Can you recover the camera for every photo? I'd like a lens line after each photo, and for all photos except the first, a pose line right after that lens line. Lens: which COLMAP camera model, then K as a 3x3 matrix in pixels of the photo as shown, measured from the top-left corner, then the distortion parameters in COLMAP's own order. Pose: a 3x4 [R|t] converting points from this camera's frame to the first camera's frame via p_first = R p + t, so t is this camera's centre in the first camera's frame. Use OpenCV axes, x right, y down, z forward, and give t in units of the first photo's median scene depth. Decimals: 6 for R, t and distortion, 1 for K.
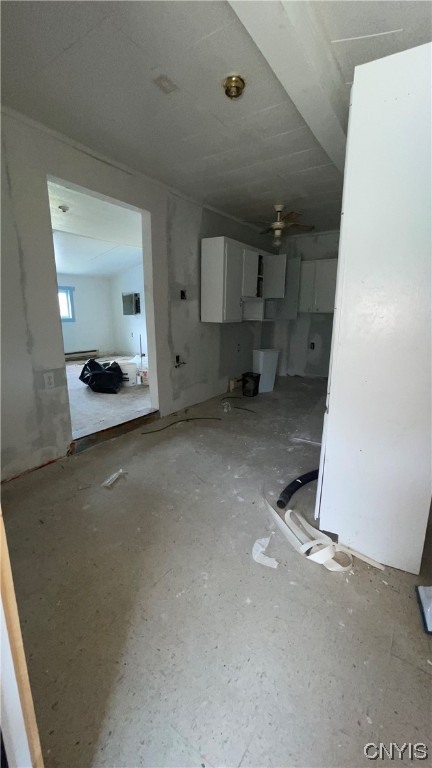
lens RADIAL K [[311.3, 0, 218.7], [0, 311.3, 386.1], [0, 0, 1]] dist [-0.002656, 0.001473]
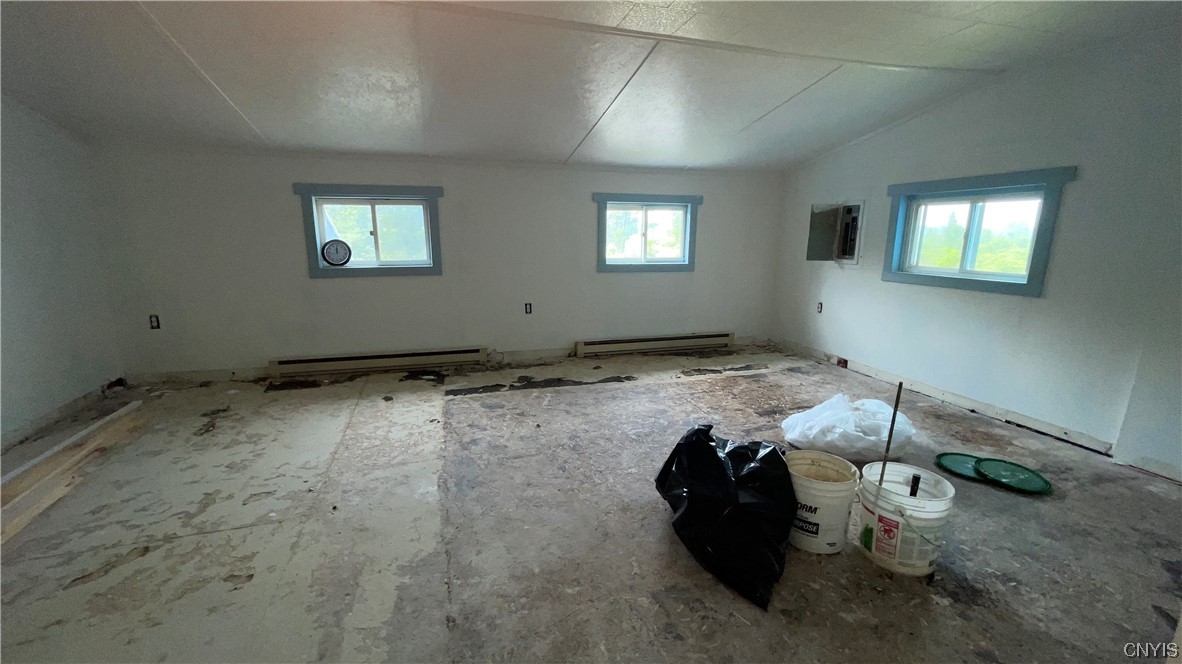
lens RADIAL K [[479.1, 0, 586.3], [0, 479.1, 335.8], [0, 0, 1]] dist [-0.002656, 0.001473]
pose [[0.782269, 0.140814, -0.606816, -0.145533], [-0.145391, 0.988484, 0.041953, -0.121861], [0.605736, 0.055407, 0.793734, 0.354652]]
